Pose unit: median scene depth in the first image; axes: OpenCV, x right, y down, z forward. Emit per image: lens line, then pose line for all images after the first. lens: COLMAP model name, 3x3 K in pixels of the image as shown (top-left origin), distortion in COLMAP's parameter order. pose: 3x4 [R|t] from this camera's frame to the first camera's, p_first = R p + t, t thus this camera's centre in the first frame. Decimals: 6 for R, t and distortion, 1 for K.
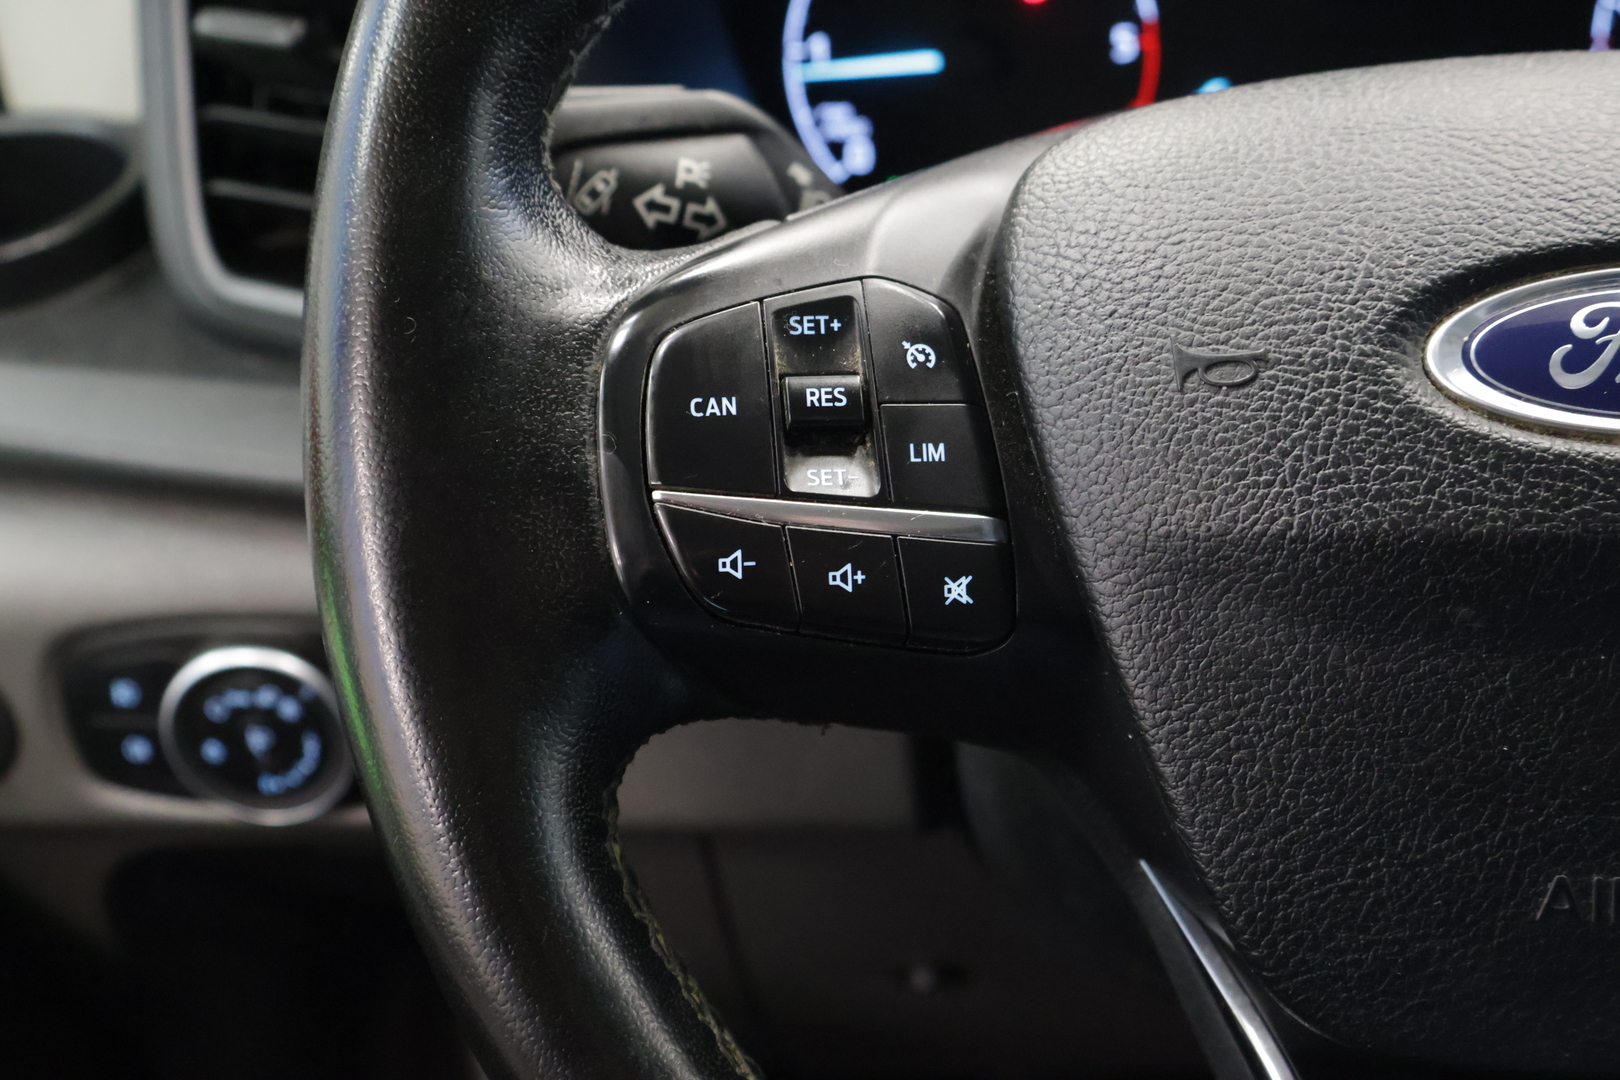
lens RADIAL K [[2179.6, 0, 843.6], [0, 2179.6, 541.6], [0, 0, 1]] dist [0.010998, 0.005044]
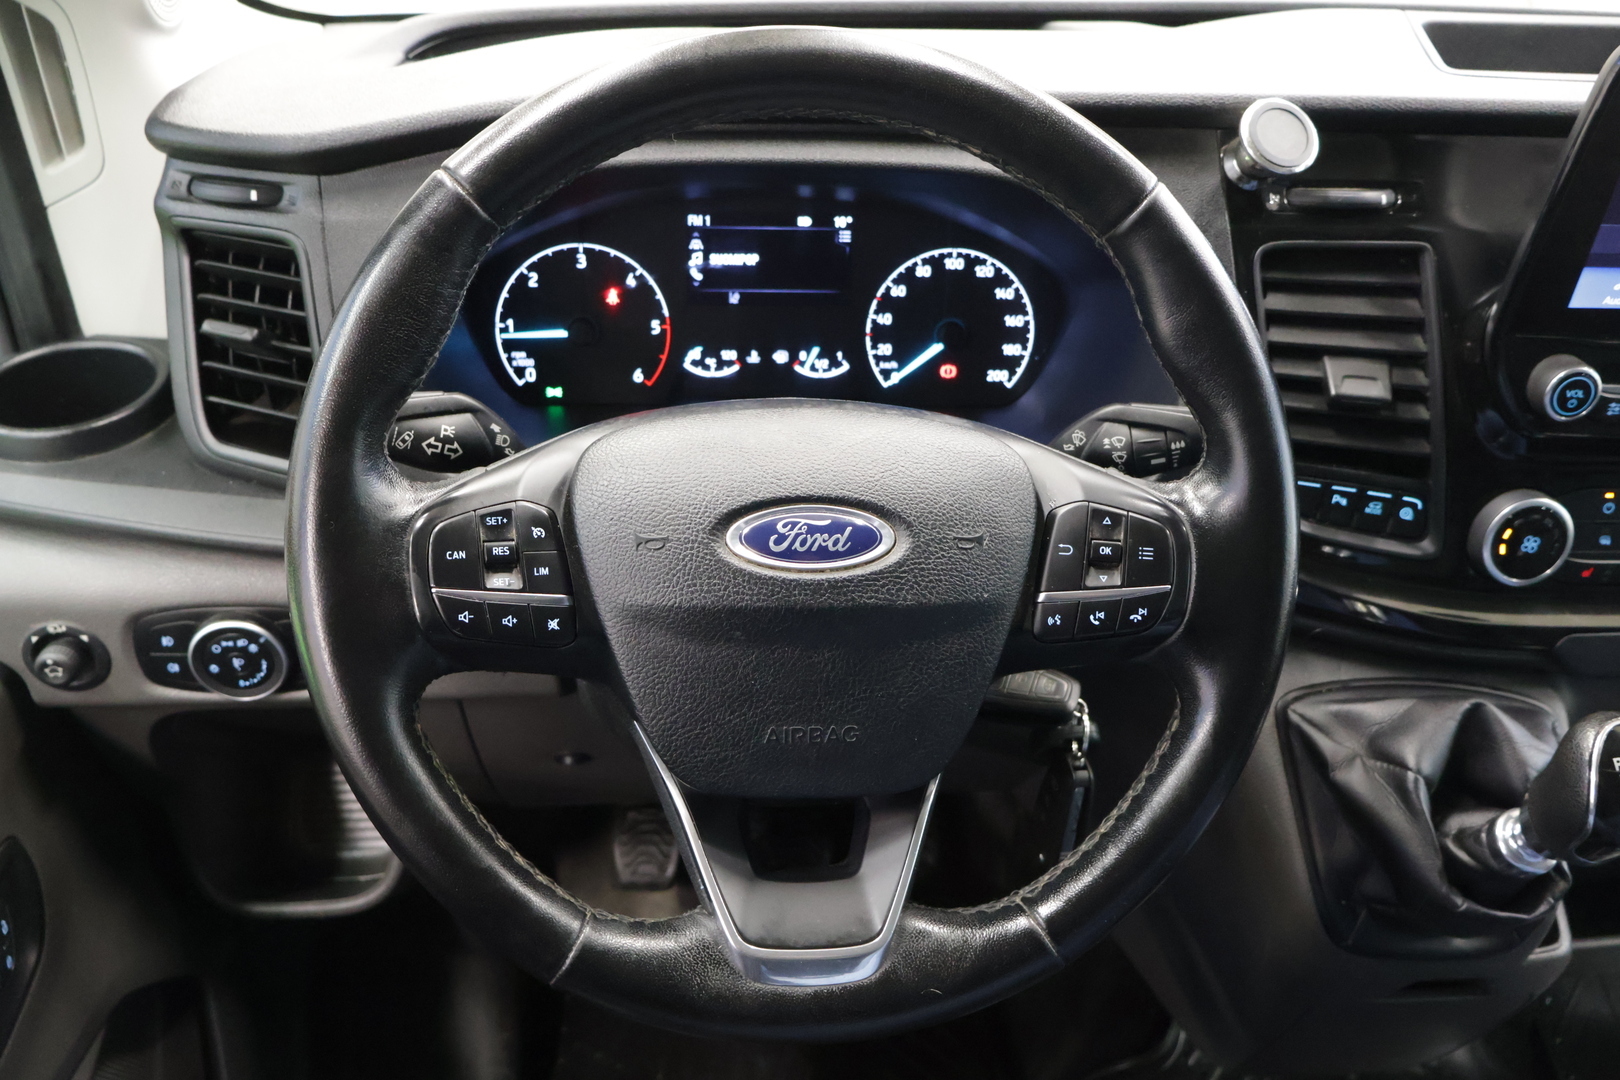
lens RADIAL K [[1342.0, 0, 810.0], [0, 1342.0, 540.0], [0, 0, 1]] dist [-0.000846, 0.001481]
pose [[0.982439, -0.009535, 0.186343, 0.054427], [0.000314, 0.998776, 0.049454, -0.154565], [-0.186586, -0.048527, 0.981239, -0.614219]]
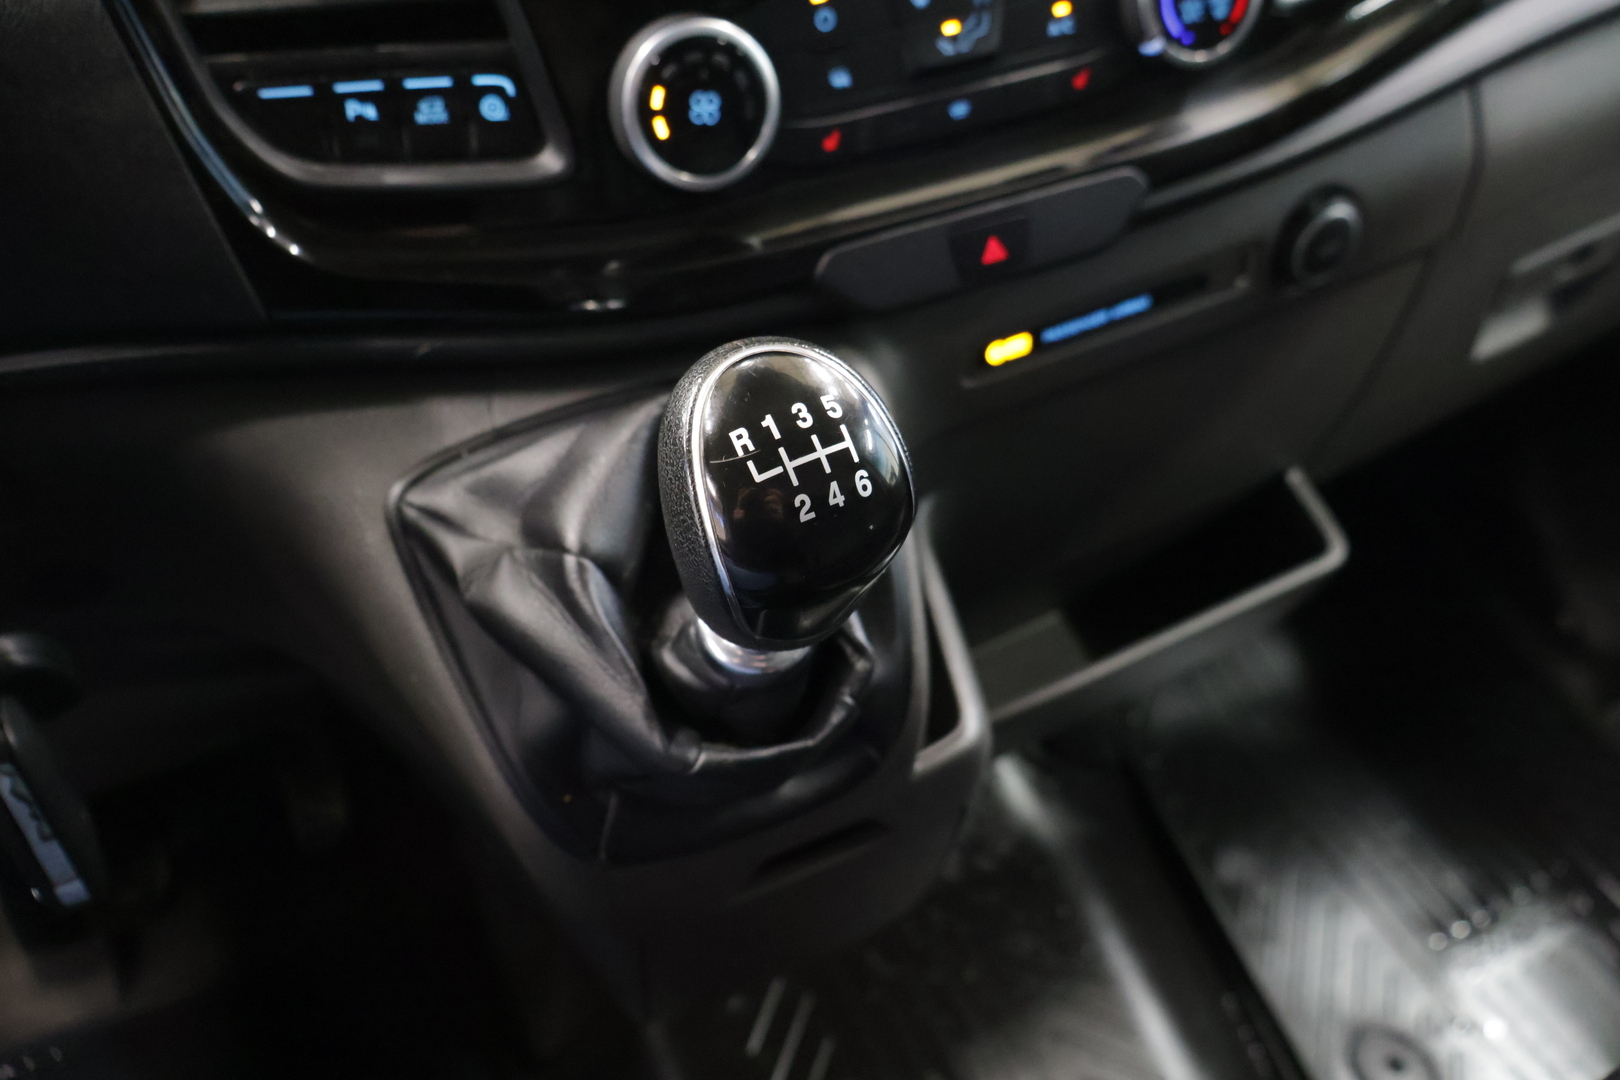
lens RADIAL K [[1325.8, 0, 810.0], [0, 1325.8, 540.0], [0, 0, 1]] dist [0.048893, 0.001542]
pose [[0.874317, -0.314283, 0.369859, 1.073714], [0.261264, 0.946967, 0.187068, 0.124351], [-0.409037, -0.066926, 0.910060, 0.086450]]
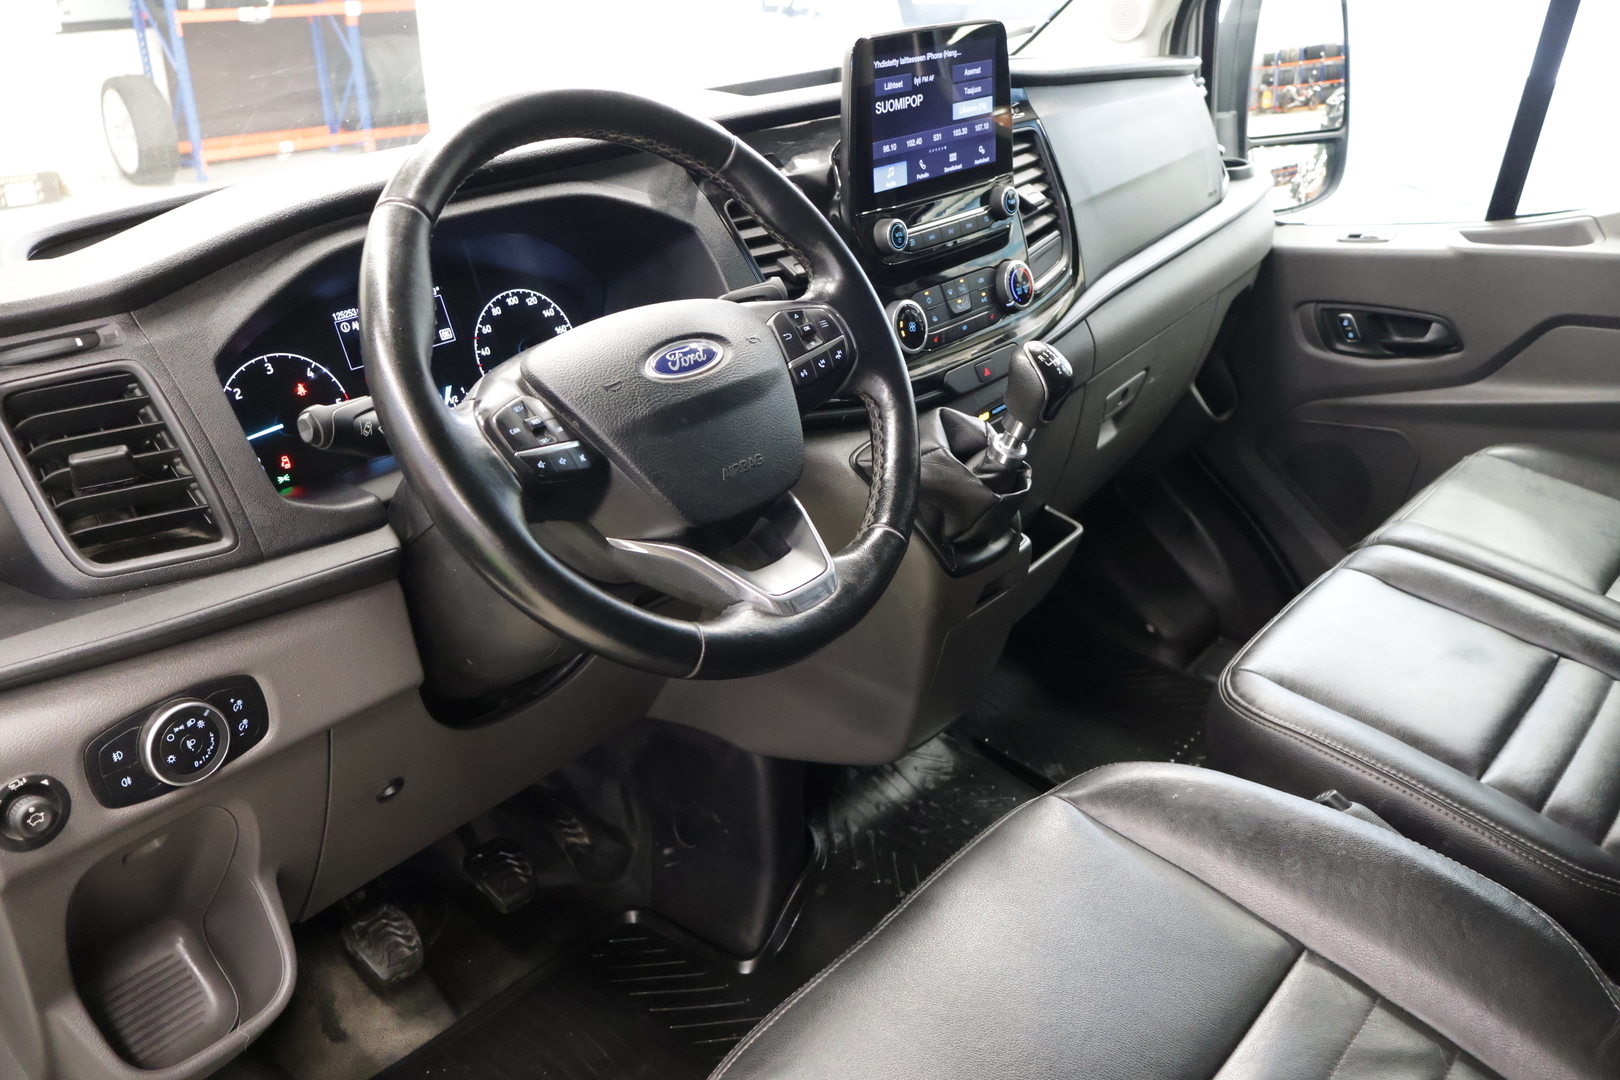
lens RADIAL K [[1342.0, 0, 810.0], [0, 1342.0, 540.0], [0, 0, 1]] dist [-0.000846, 0.001481]
pose [[0.586798, -0.307549, 0.749054, -1.529554], [0.448476, 0.893659, 0.015592, 0.294076], [-0.674194, 0.326784, 0.662325, -0.808330]]
